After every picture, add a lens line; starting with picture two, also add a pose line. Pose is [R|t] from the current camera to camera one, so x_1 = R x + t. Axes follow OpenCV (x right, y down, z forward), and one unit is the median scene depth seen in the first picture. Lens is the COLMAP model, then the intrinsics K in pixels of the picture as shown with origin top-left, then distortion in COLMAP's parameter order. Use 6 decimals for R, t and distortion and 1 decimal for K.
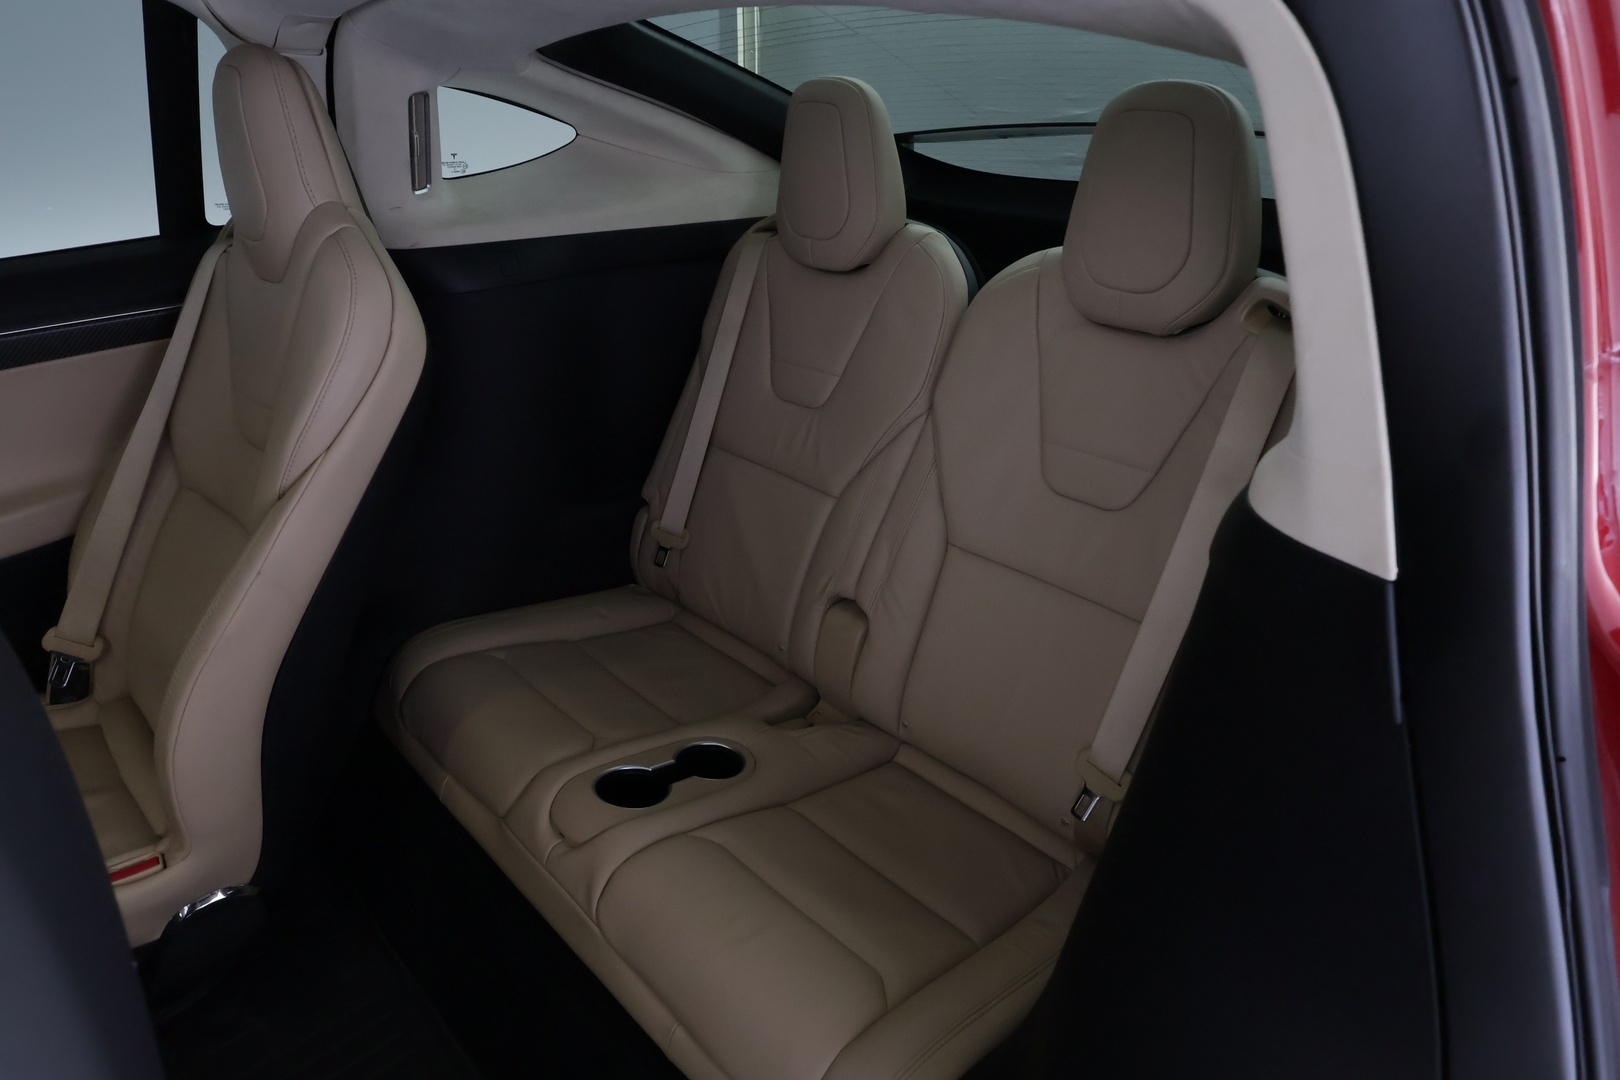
lens RADIAL K [[1012.5, 0, 816.4], [0, 1012.5, 543.8], [0, 0, 1]] dist [-0.004120, 0.000086]
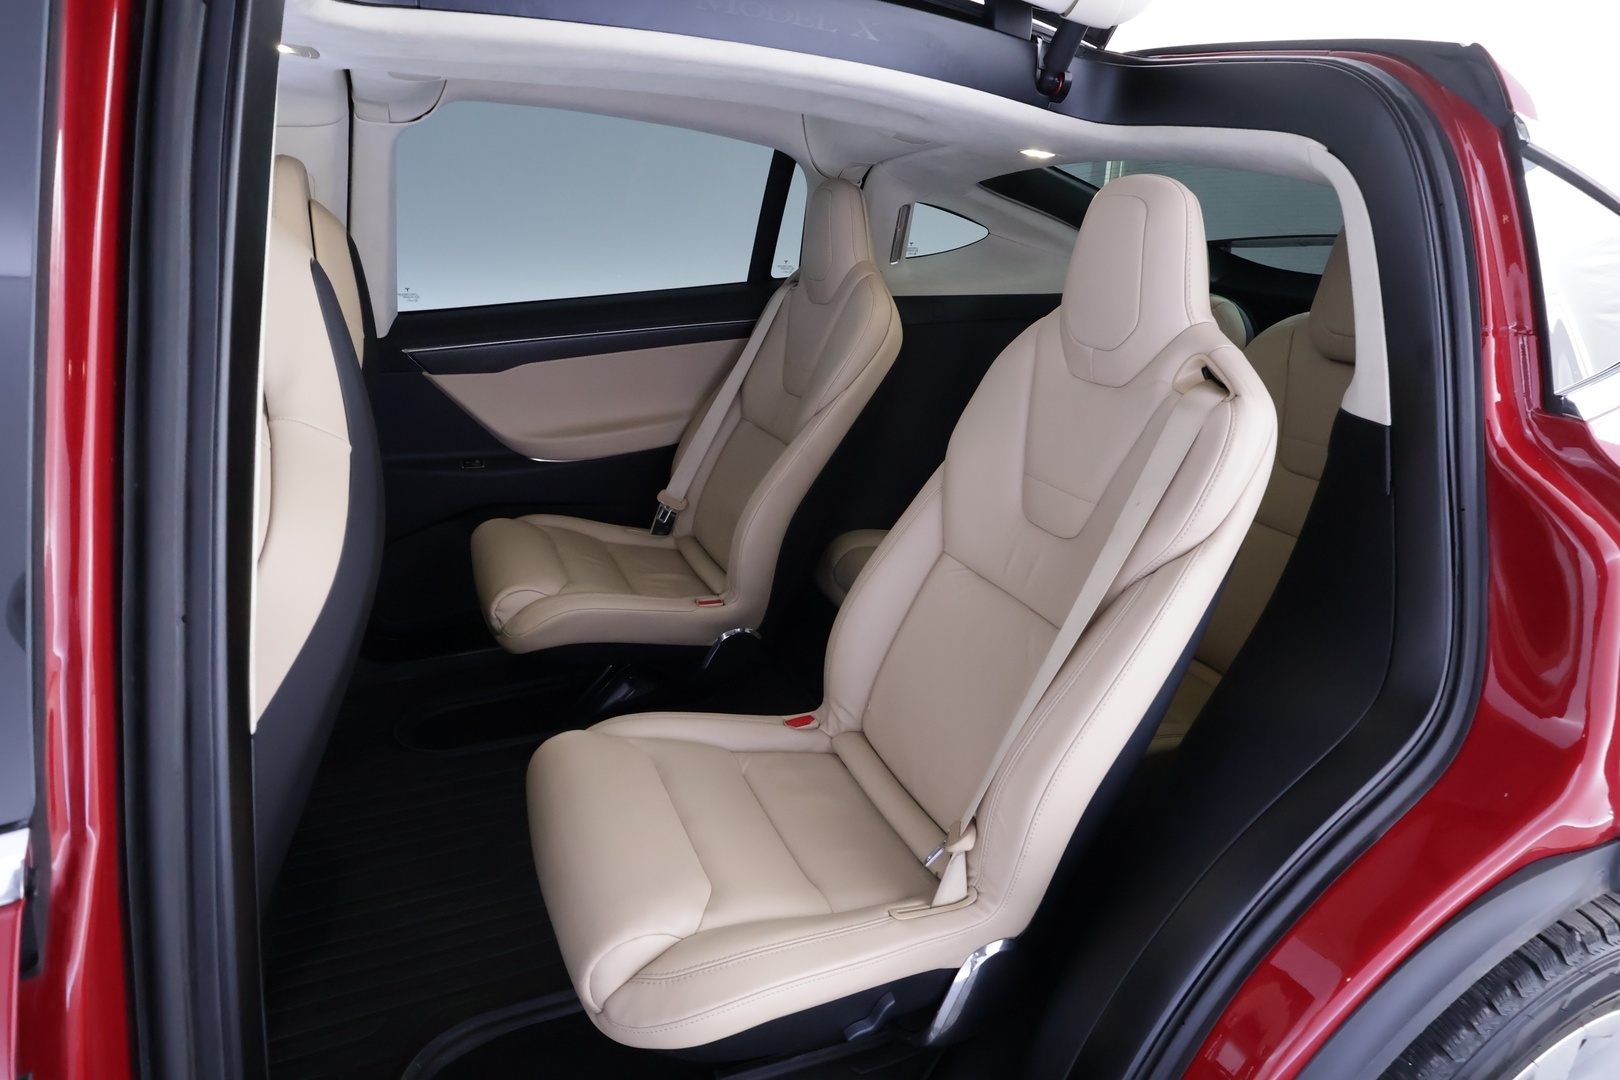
lens RADIAL K [[921.5, 0, 801.5], [0, 921.5, 540.5], [0, 0, 1]] dist [-0.001755, -0.001216]
pose [[0.934466, 0.130498, -0.331275, 0.031068], [-0.155467, 0.986580, -0.049906, 0.215951], [0.320316, 0.098137, 0.942214, -0.464316]]
